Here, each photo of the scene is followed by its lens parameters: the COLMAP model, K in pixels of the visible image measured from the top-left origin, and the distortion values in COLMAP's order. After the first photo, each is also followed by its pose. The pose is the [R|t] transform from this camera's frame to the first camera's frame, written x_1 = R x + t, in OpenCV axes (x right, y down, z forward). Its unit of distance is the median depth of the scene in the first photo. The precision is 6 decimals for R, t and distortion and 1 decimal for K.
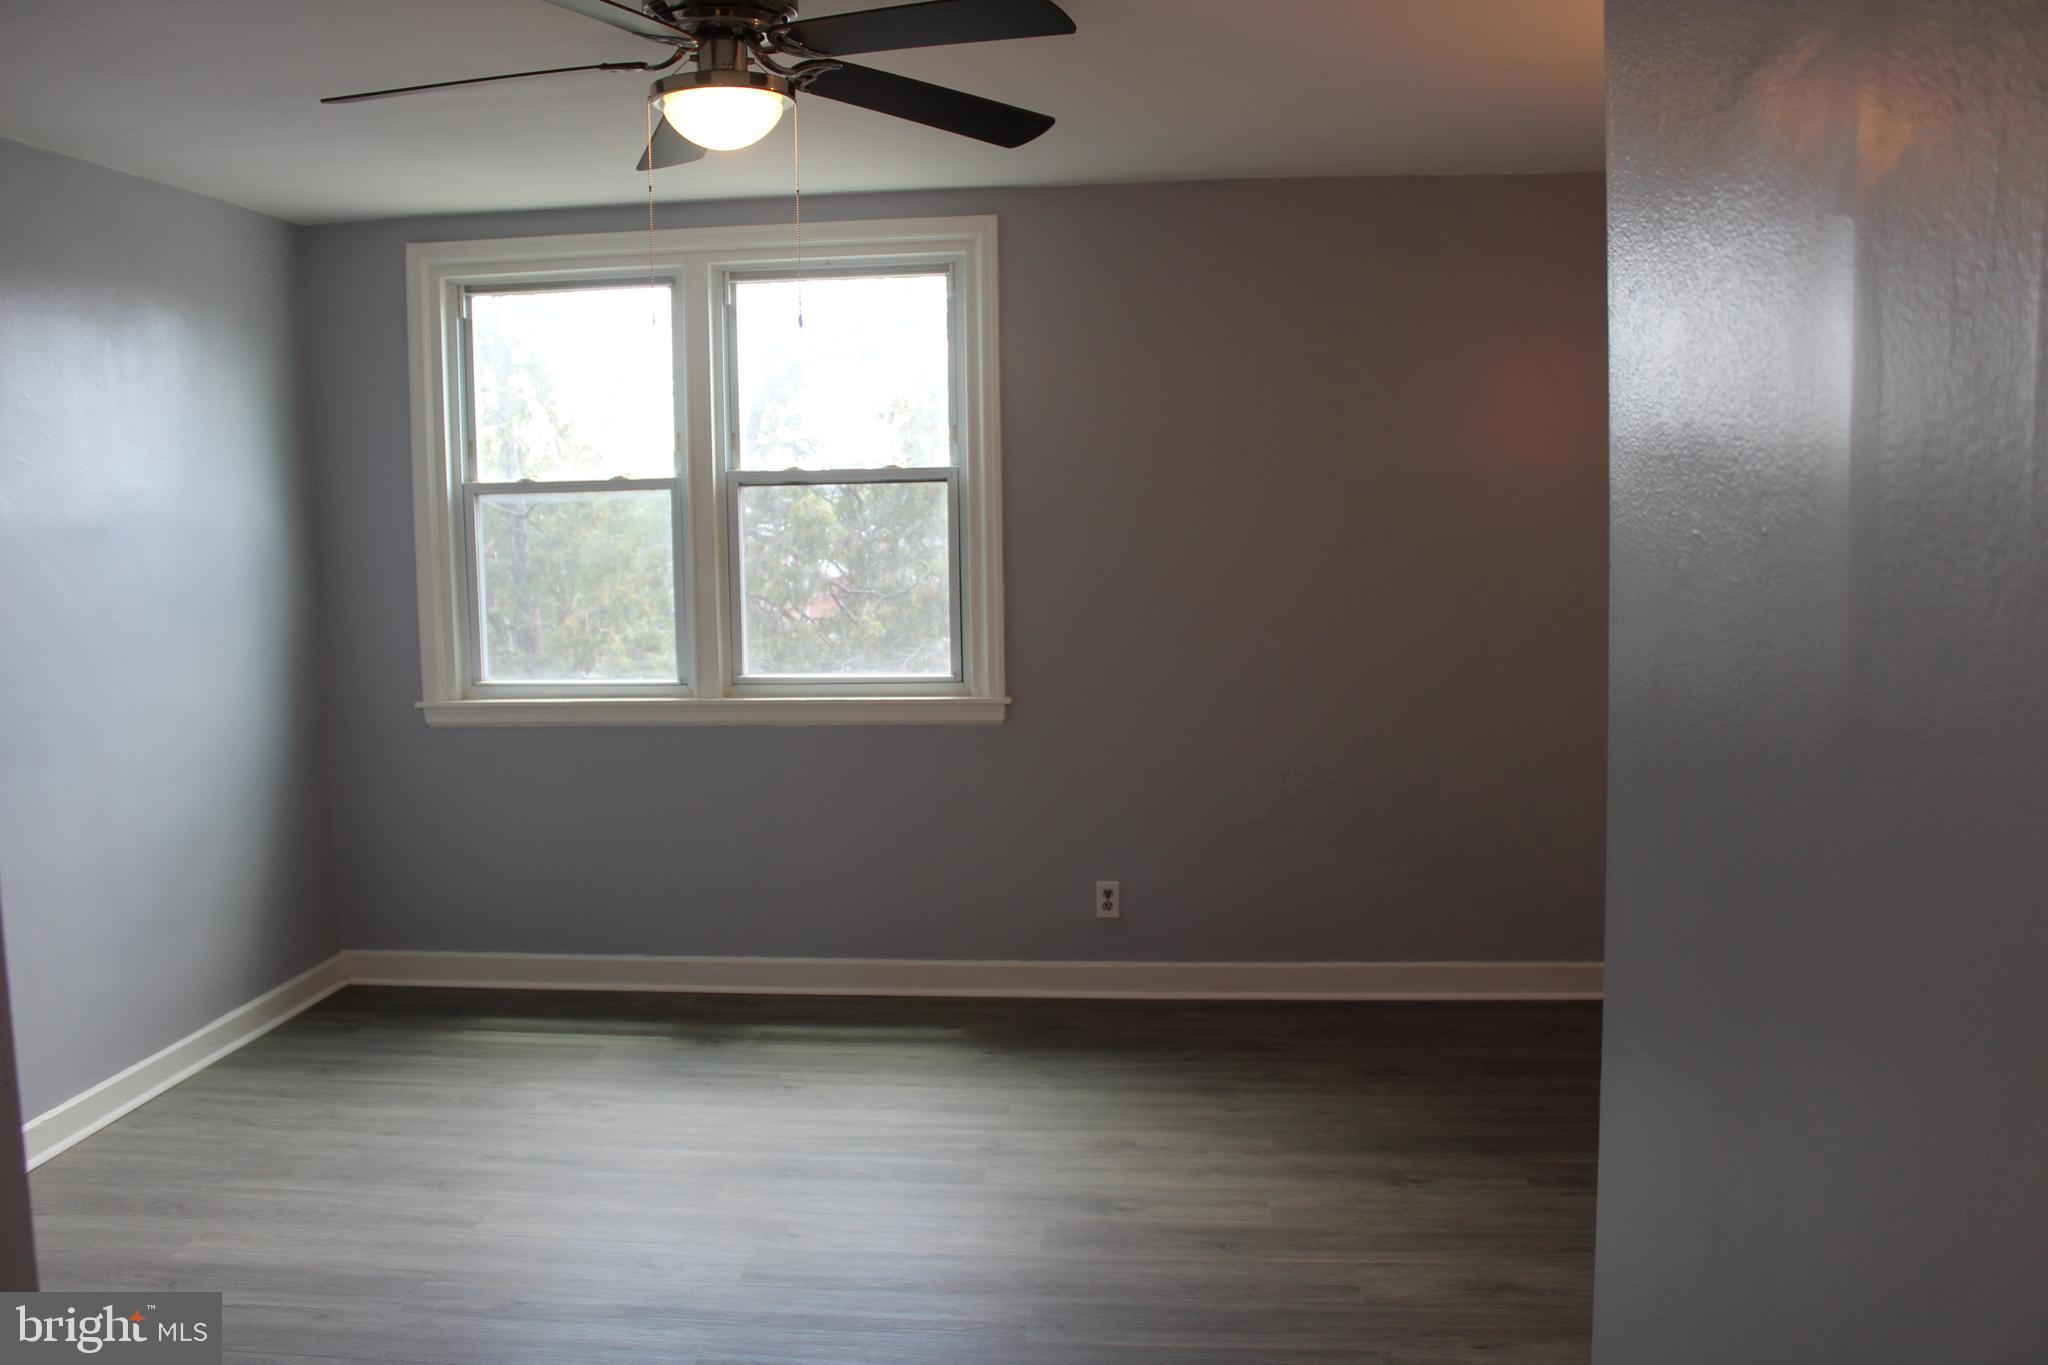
lens RADIAL K [[1690.2, 0, 1036.0], [0, 1690.2, 644.3], [0, 0, 1]] dist [-0.167232, 0.139417]
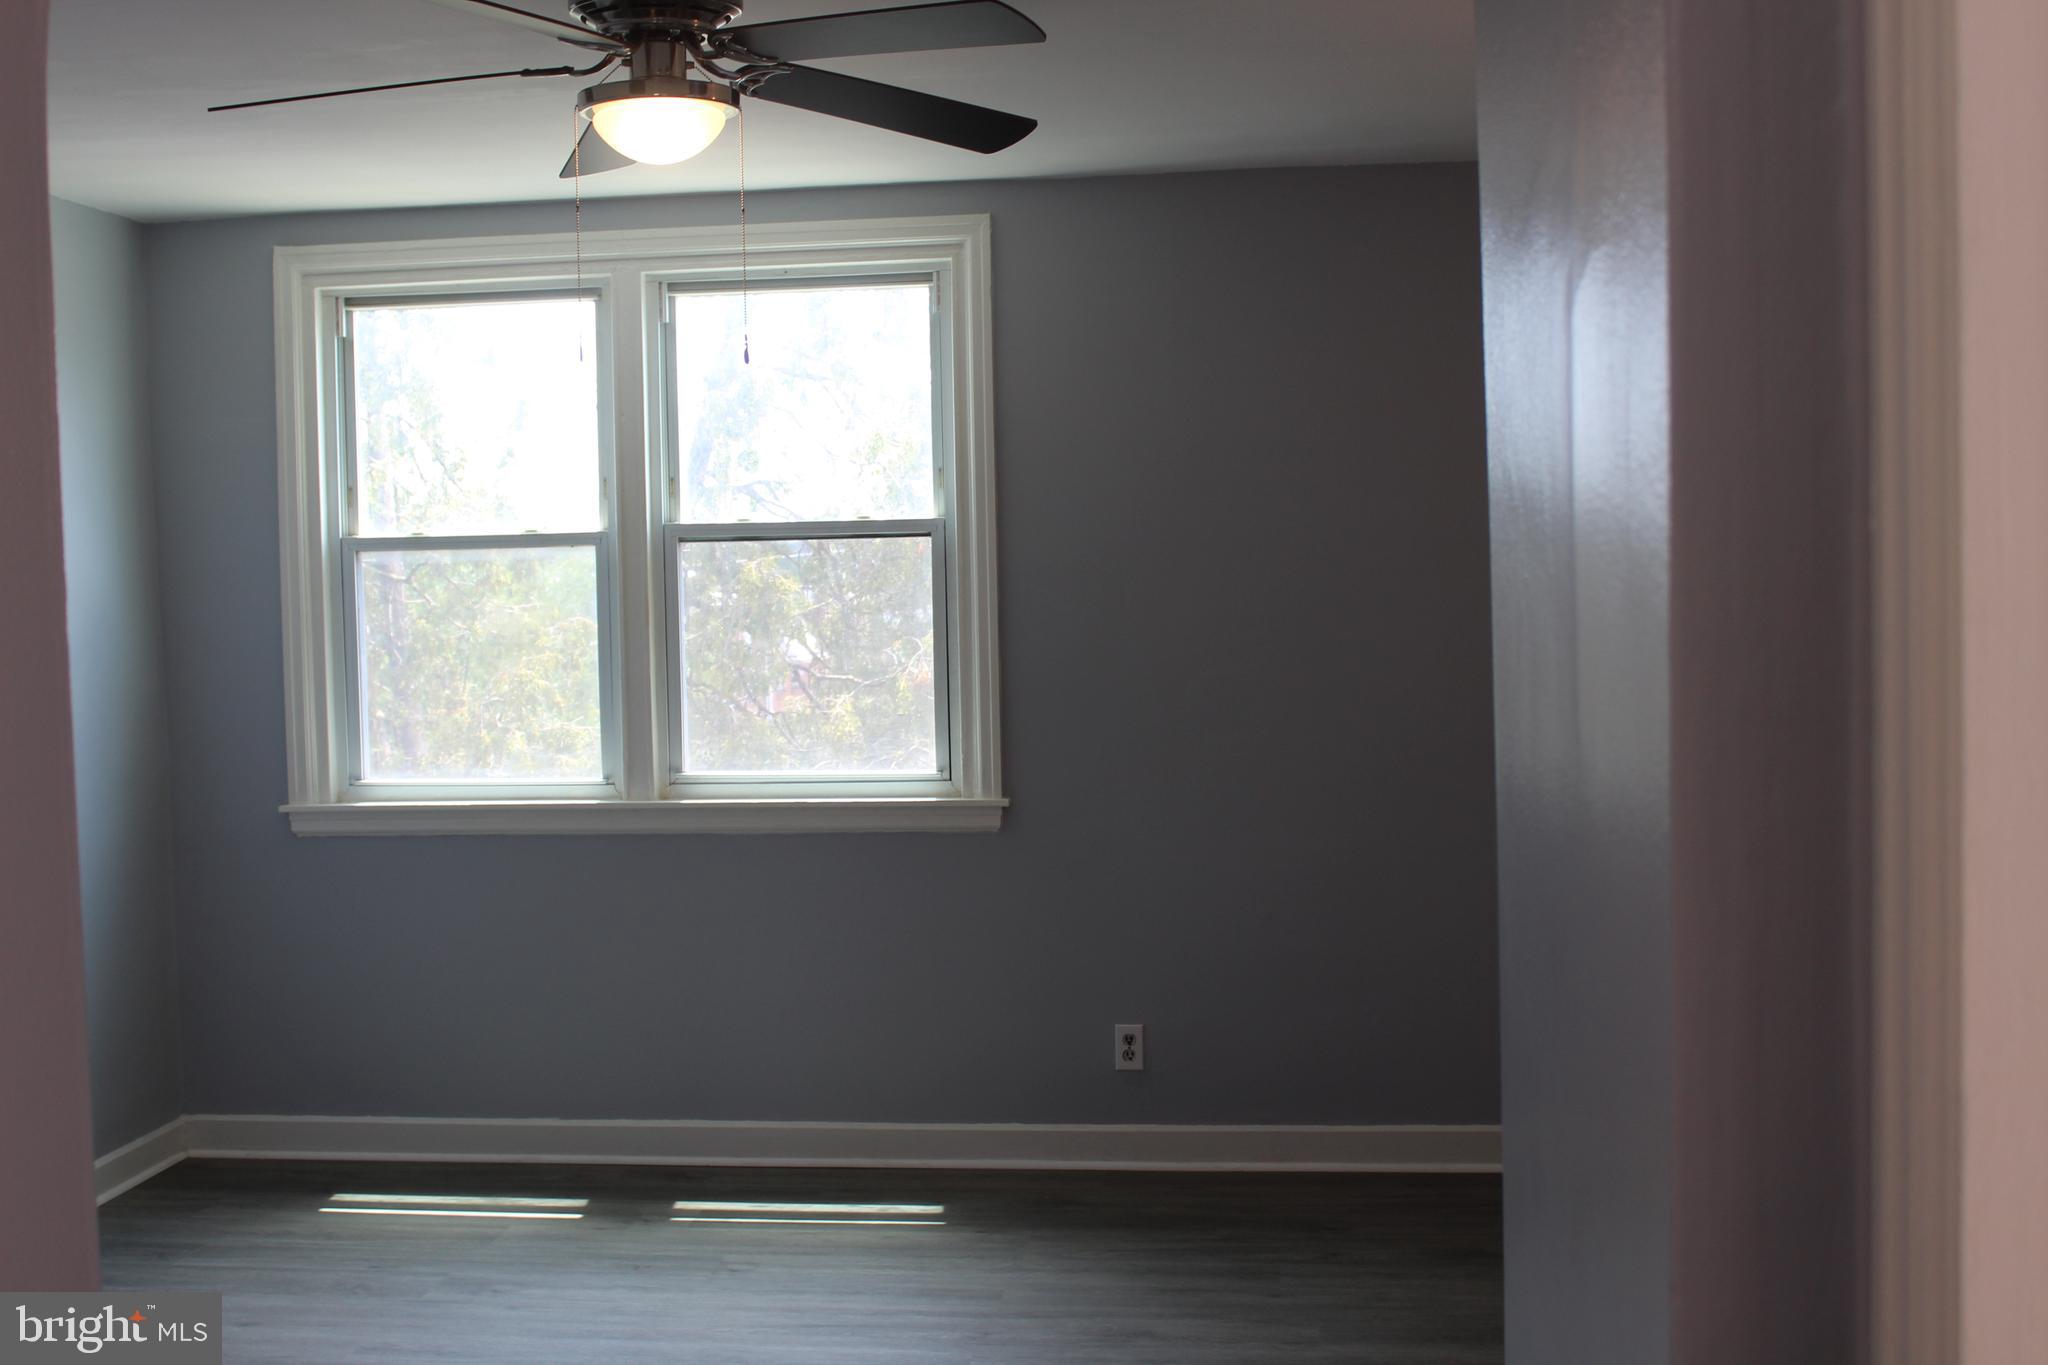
lens RADIAL K [[2259.2, 0, 1028.2], [0, 2259.2, 632.3], [0, 0, 1]] dist [-0.132559, 0.206371]
pose [[0.999769, -0.003378, -0.021234, 0.017761], [0.002238, 0.998566, -0.053489, 0.009577], [0.021384, 0.053429, 0.998343, -0.095838]]
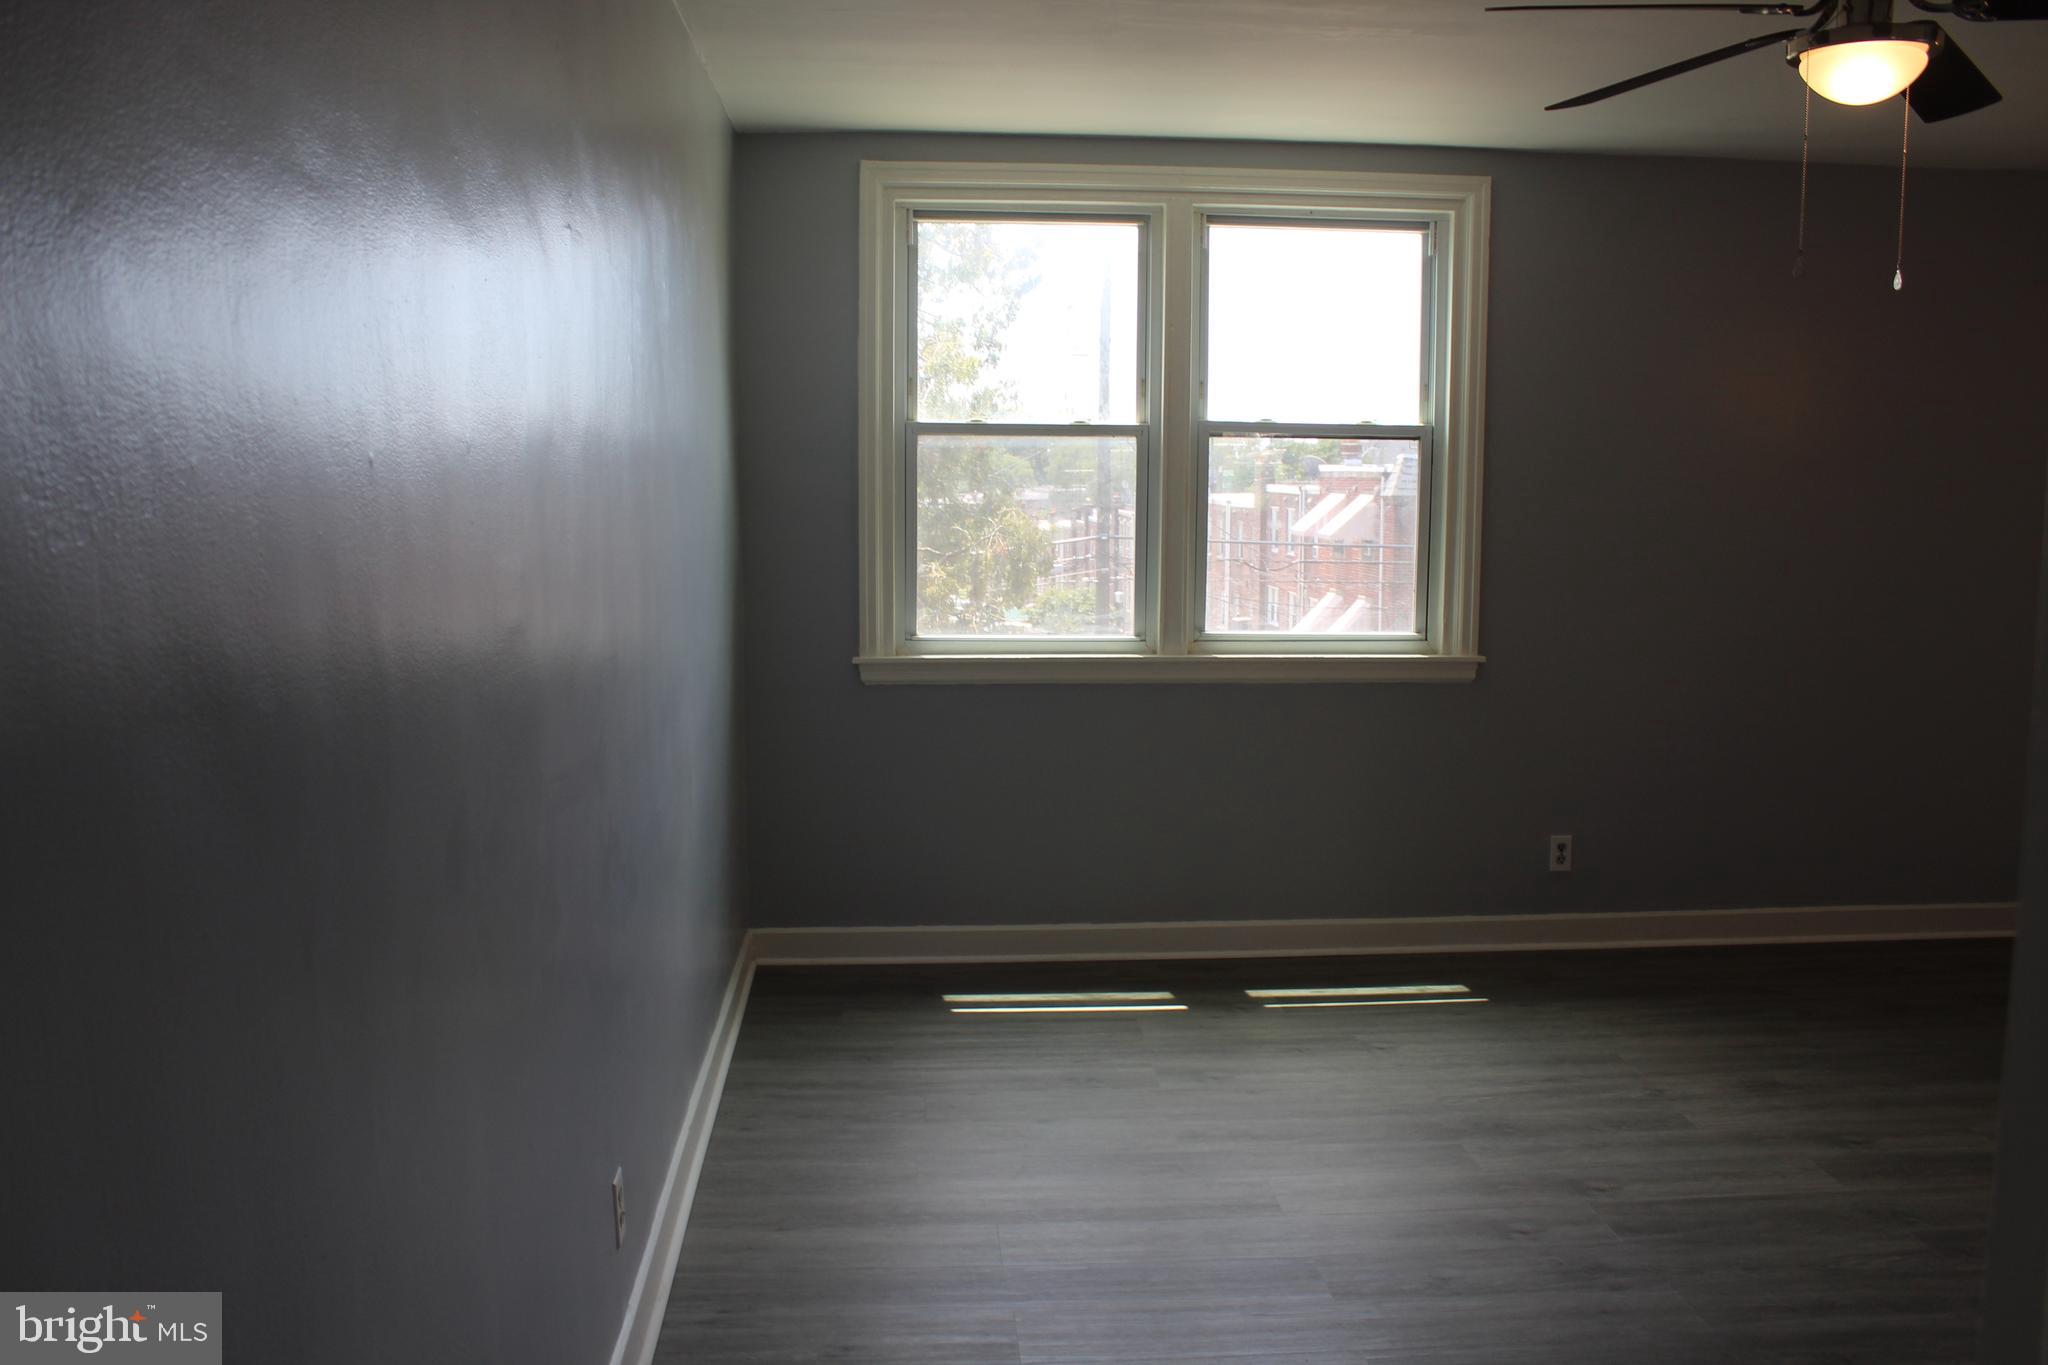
lens RADIAL K [[1690.2, 0, 1036.0], [0, 1690.2, 644.3], [0, 0, 1]] dist [-0.167232, 0.139417]
pose [[0.986430, 0.008167, 0.163978, -0.438948], [-0.011721, 0.999717, 0.020714, 0.007063], [-0.163762, -0.022355, 0.986247, 0.056862]]
